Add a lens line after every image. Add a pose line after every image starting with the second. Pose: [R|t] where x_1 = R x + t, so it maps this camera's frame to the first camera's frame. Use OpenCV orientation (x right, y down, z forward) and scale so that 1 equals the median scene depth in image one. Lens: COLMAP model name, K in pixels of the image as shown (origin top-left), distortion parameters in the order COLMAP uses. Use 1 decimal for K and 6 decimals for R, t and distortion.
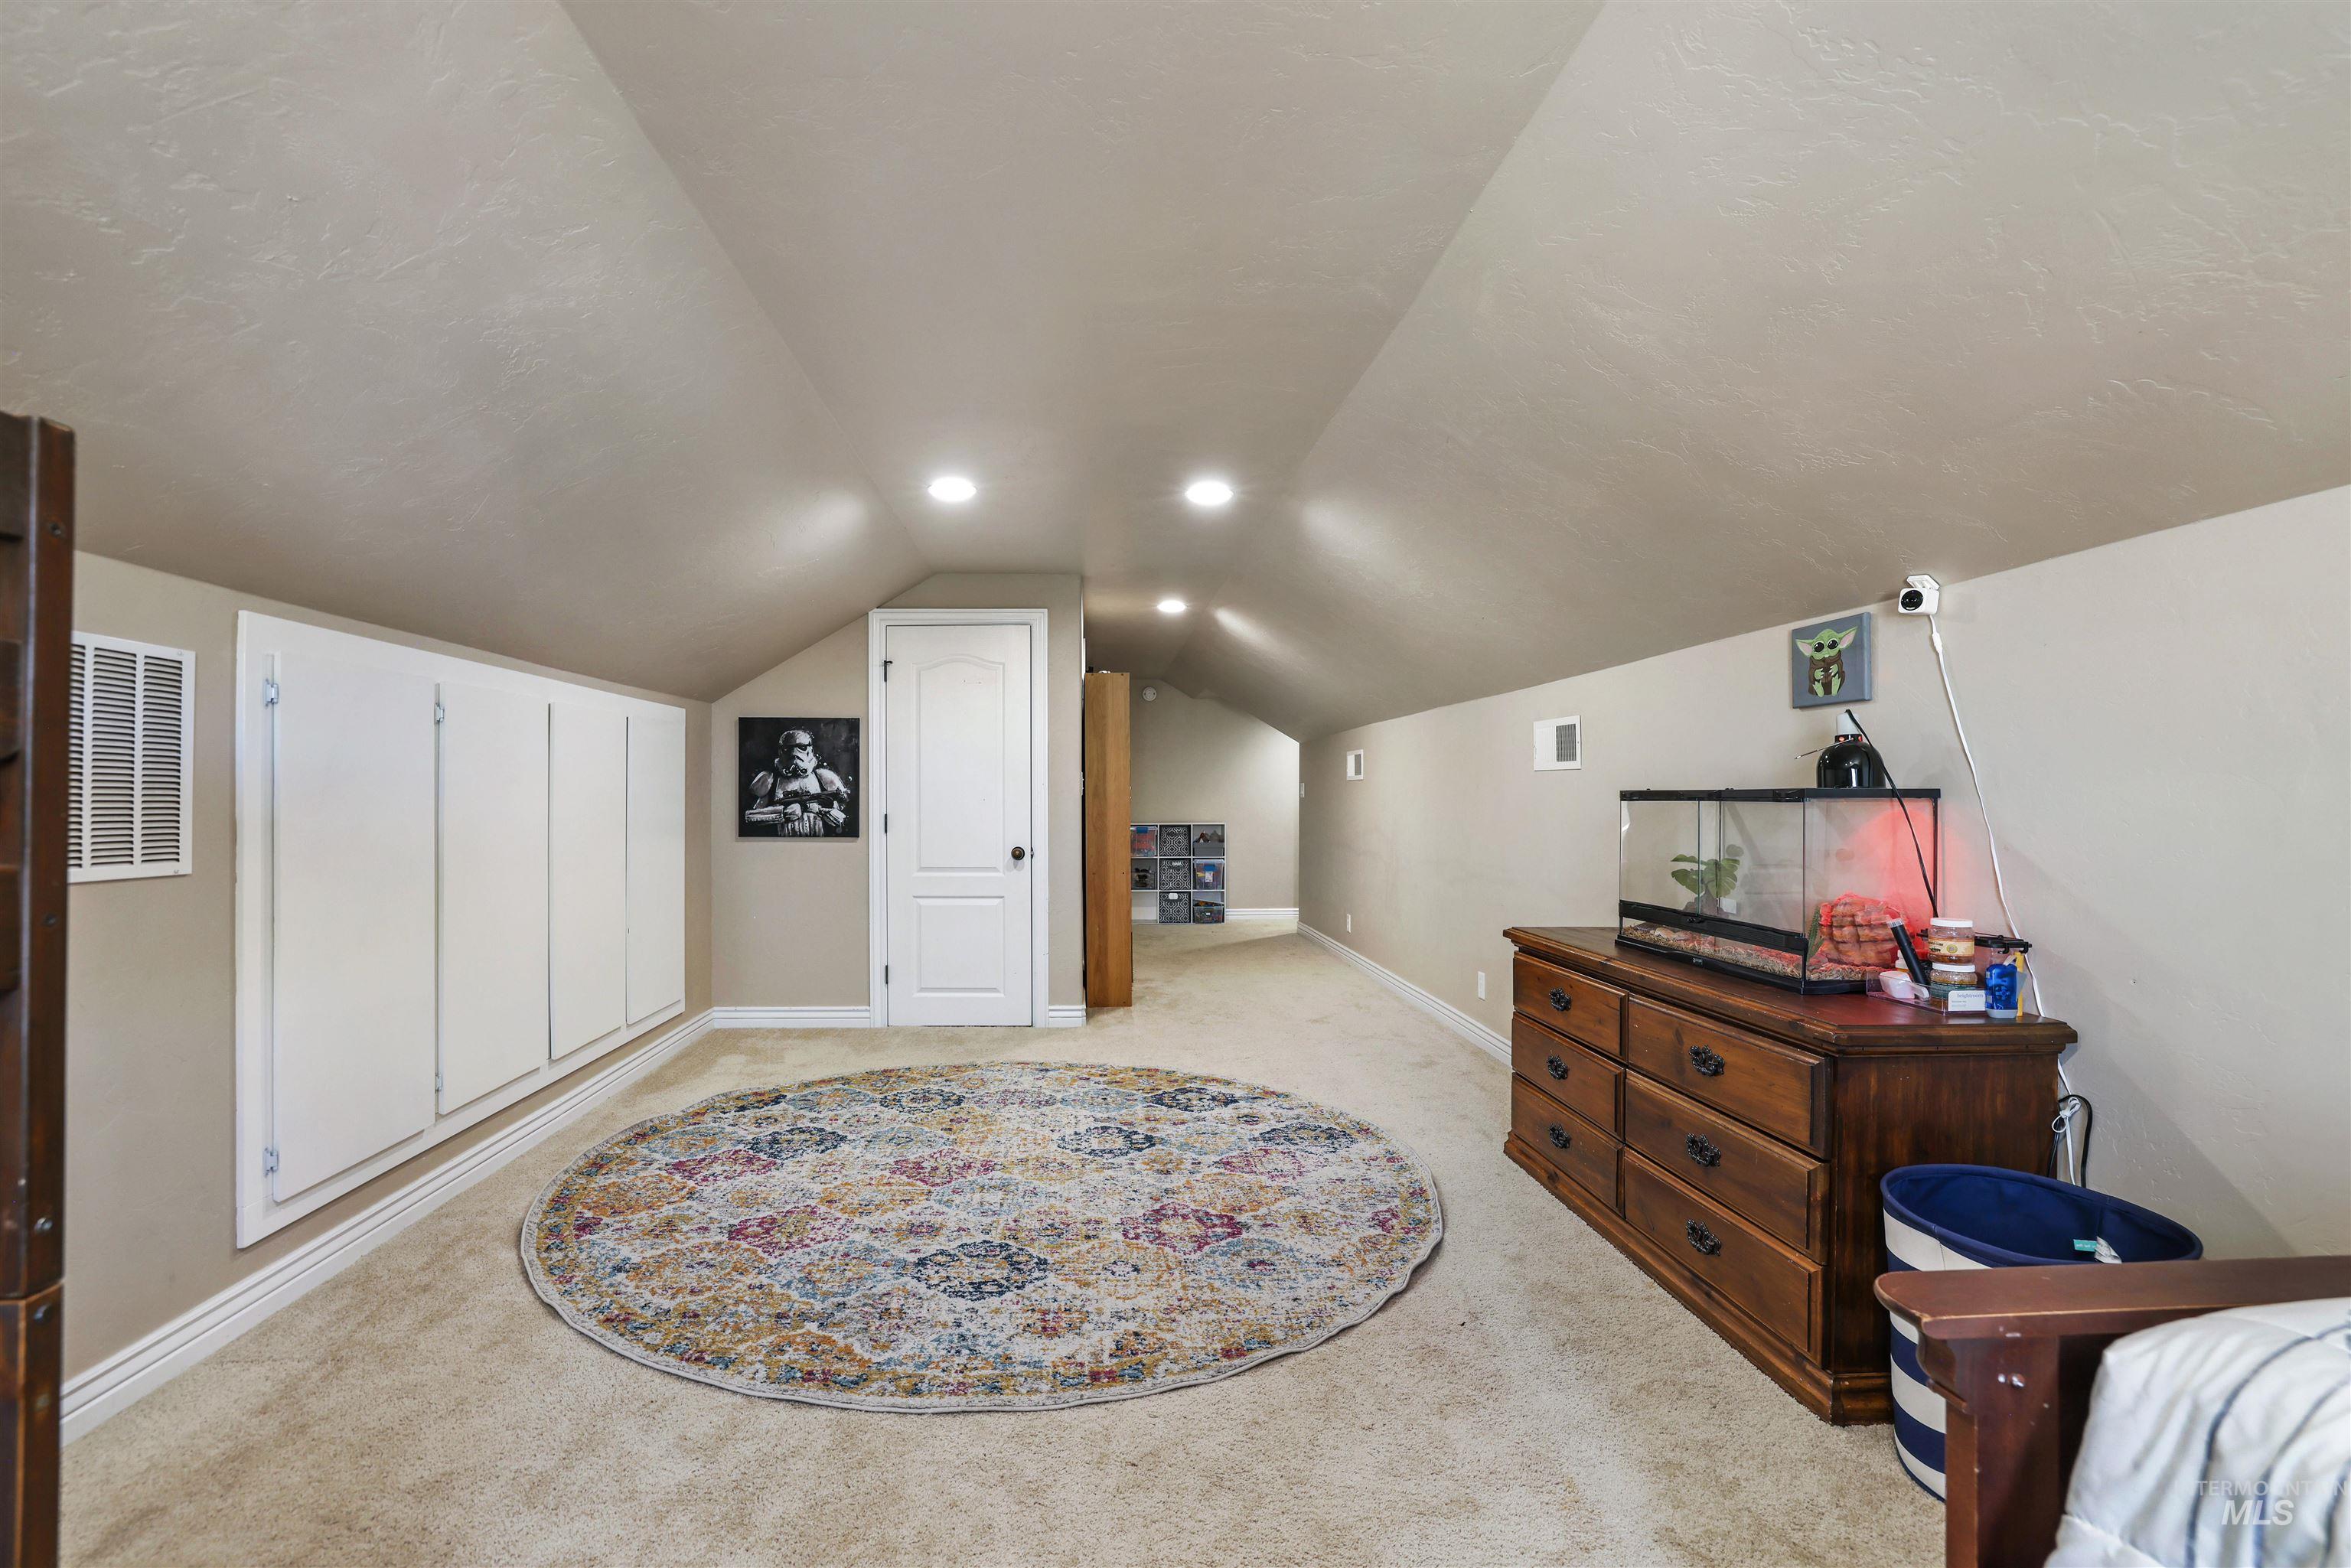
lens RADIAL K [[1077.8, 0, 1163.5], [0, 1077.8, 778.9], [0, 0, 1]] dist [-0.046816, 0.032878]
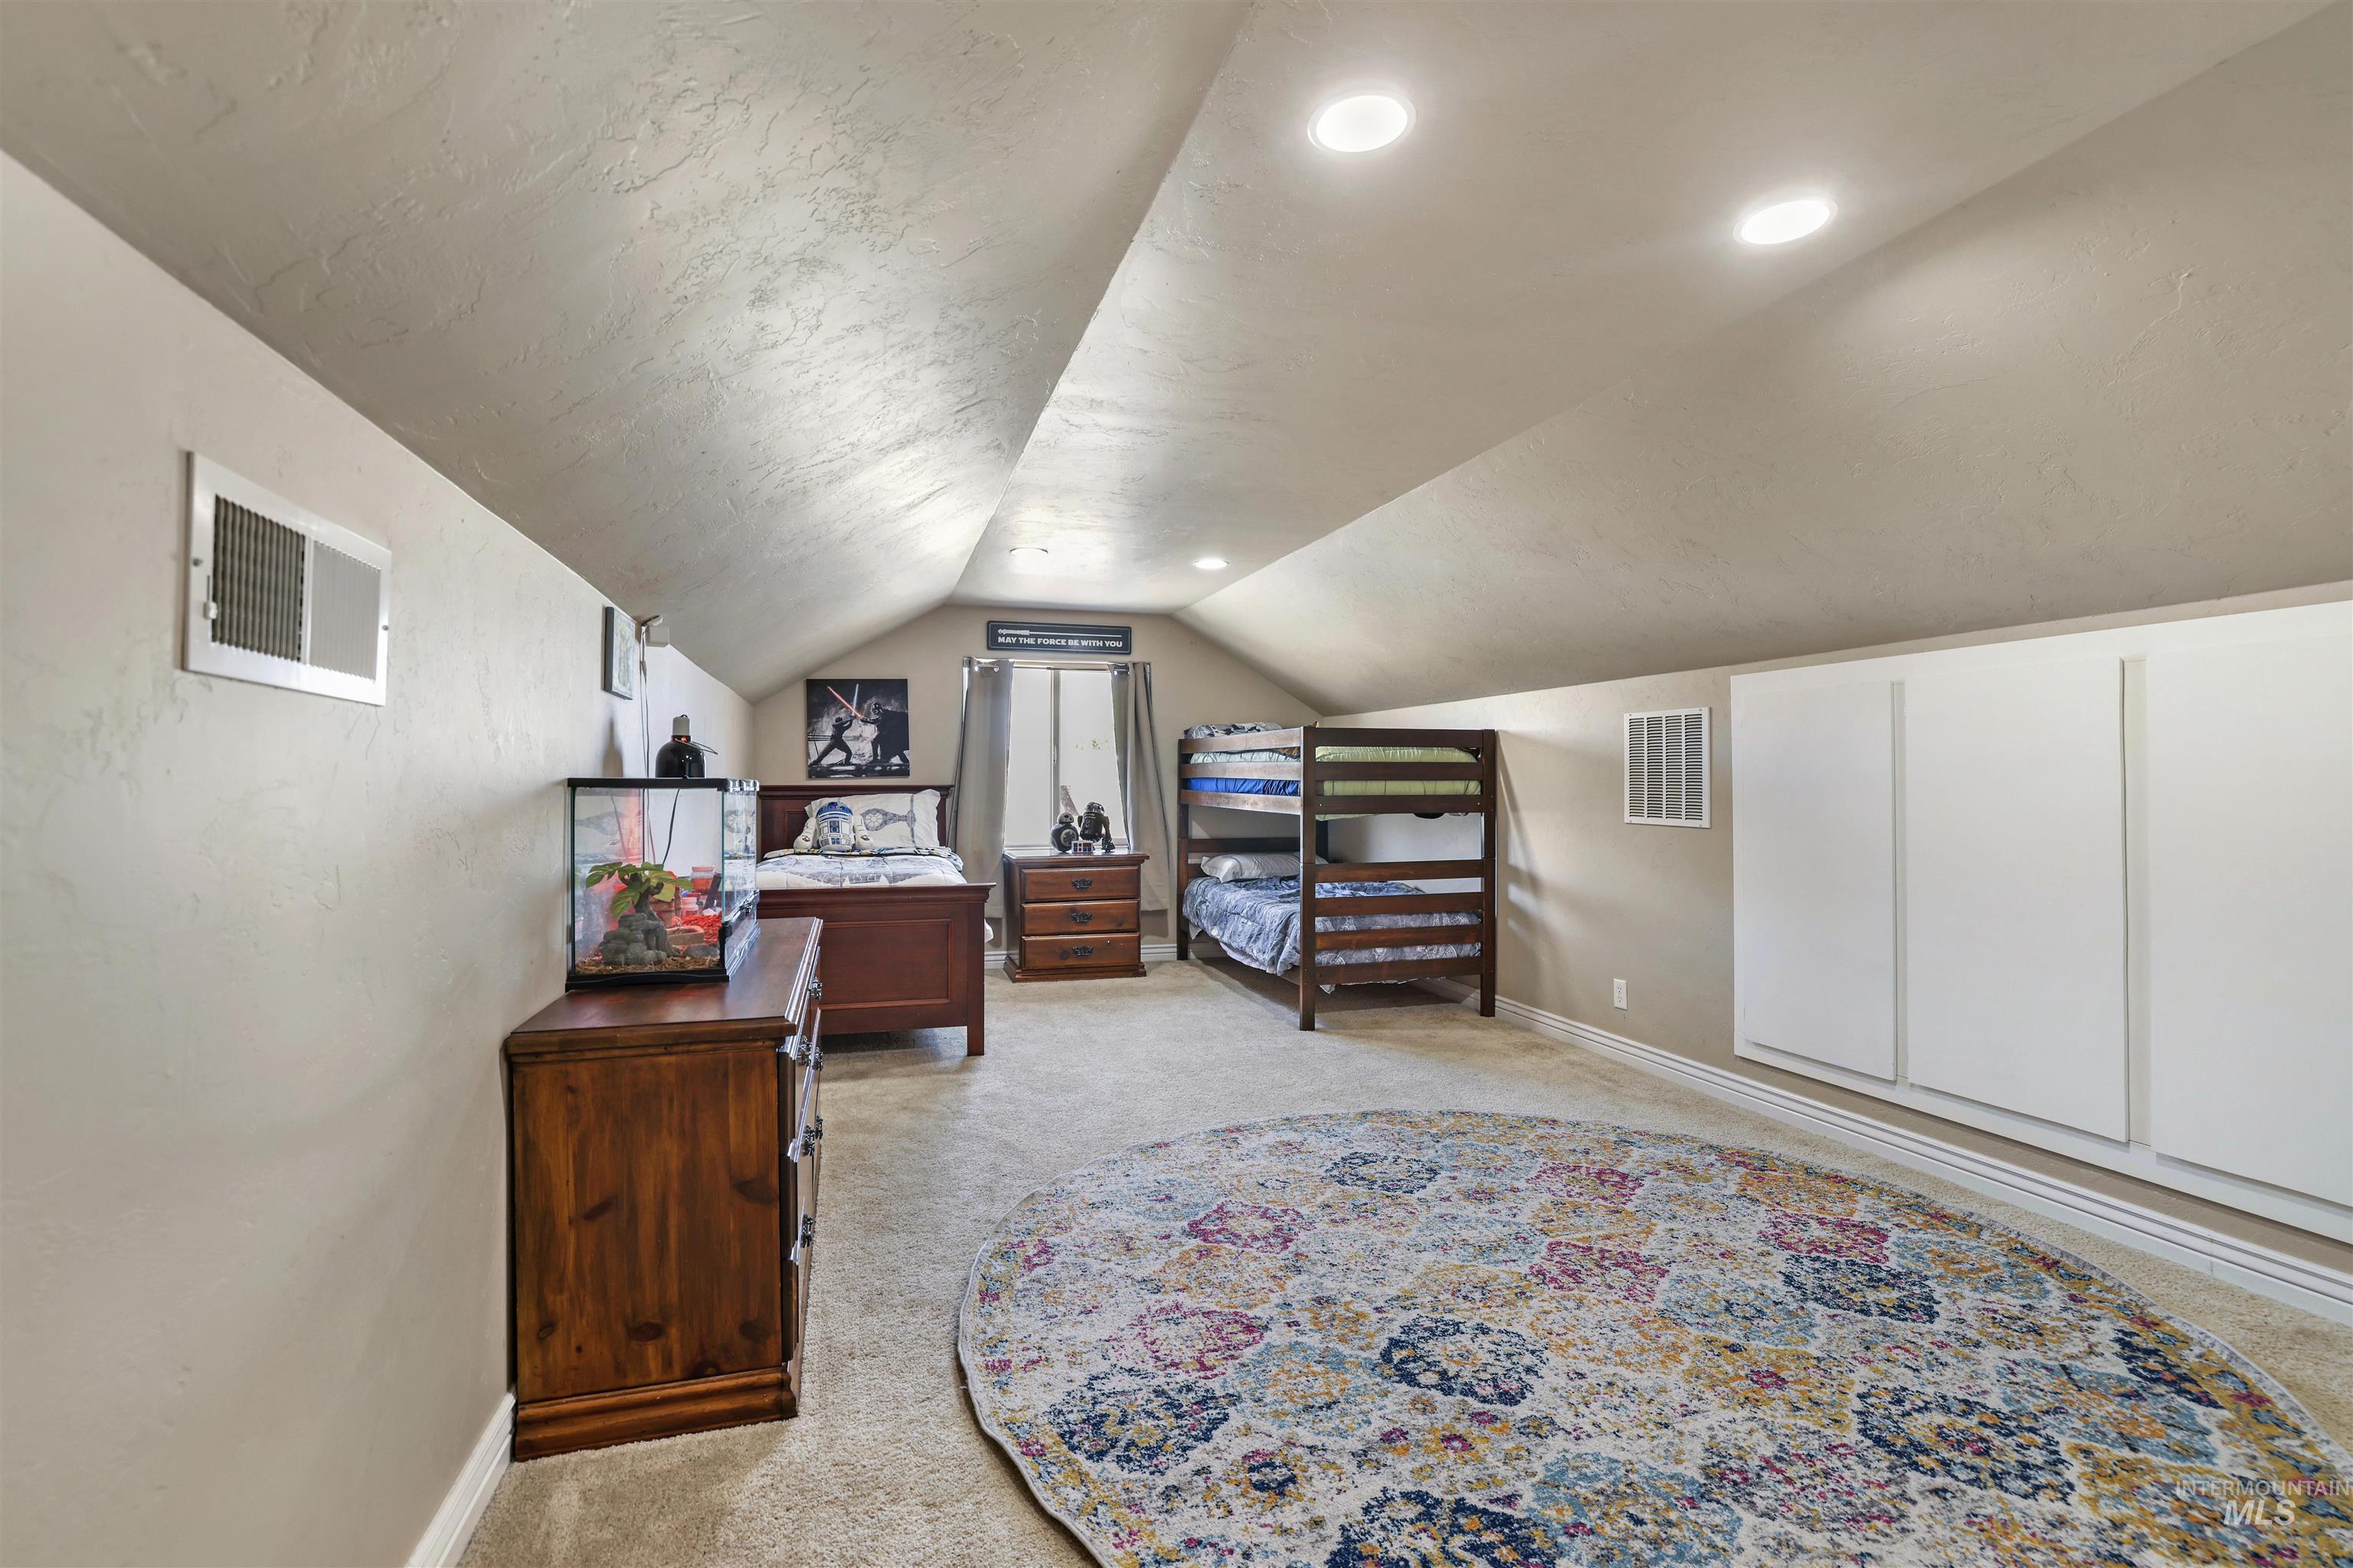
lens RADIAL K [[1078.8, 0, 1164.5], [0, 1078.8, 778.9], [0, 0, 1]] dist [-0.046816, 0.032878]
pose [[-0.978529, -0.002773, -0.206091, 0.259540], [0.001931, 0.999742, -0.022624, 0.025663], [0.206101, -0.022536, -0.978271, 1.703781]]
